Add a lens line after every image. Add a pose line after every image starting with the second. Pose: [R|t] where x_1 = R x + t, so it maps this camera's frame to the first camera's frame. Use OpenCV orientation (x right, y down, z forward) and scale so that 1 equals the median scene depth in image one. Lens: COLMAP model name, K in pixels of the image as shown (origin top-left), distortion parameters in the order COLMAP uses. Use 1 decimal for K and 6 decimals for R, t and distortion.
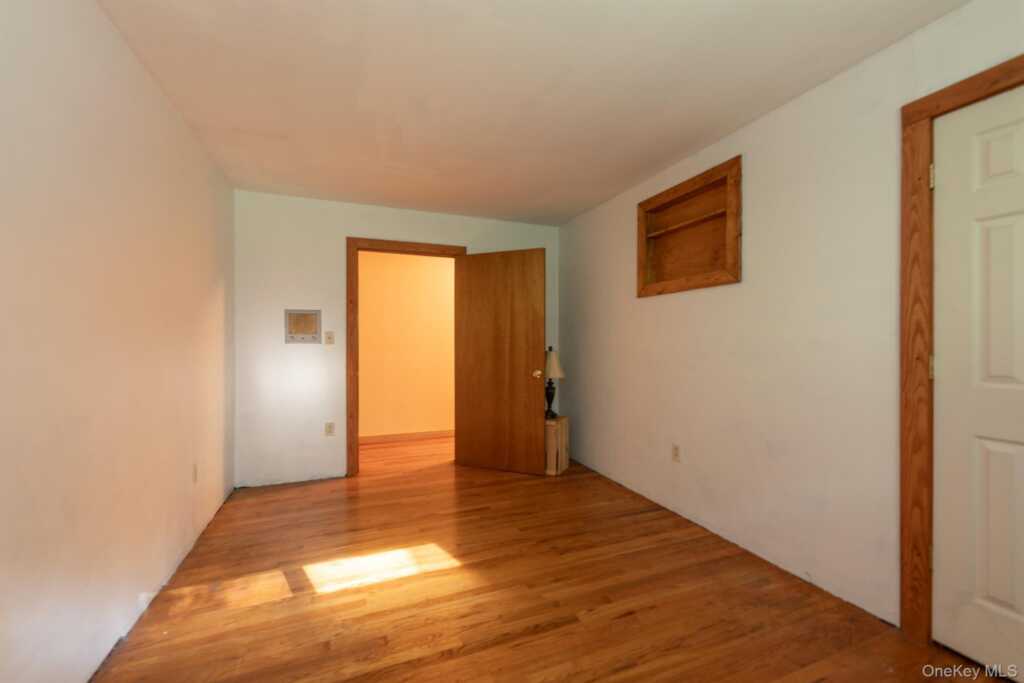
lens RADIAL K [[423.6, 0, 517.0], [0, 423.6, 334.2], [0, 0, 1]] dist [0.000639, -0.000007]
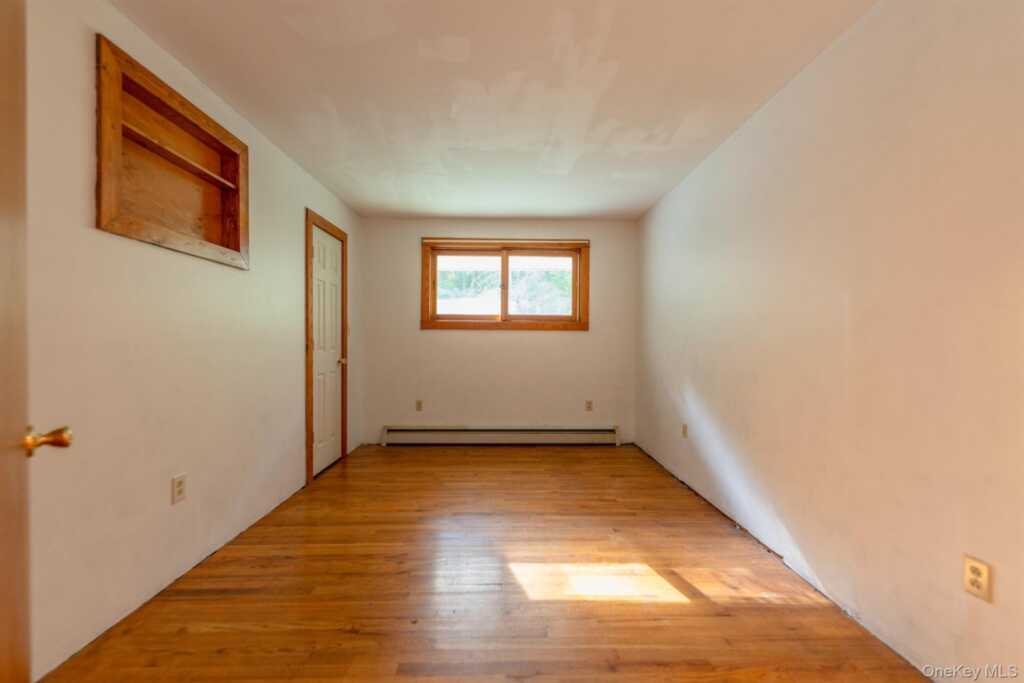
lens RADIAL K [[415.9, 0, 514.2], [0, 415.9, 349.2], [0, 0, 1]] dist [-0.001788, -0.000499]
pose [[-0.941183, -0.001332, 0.337896, -0.400700], [-0.001339, 0.999999, 0.000213, 0.061763], [-0.337896, -0.000251, -0.941184, 1.642031]]
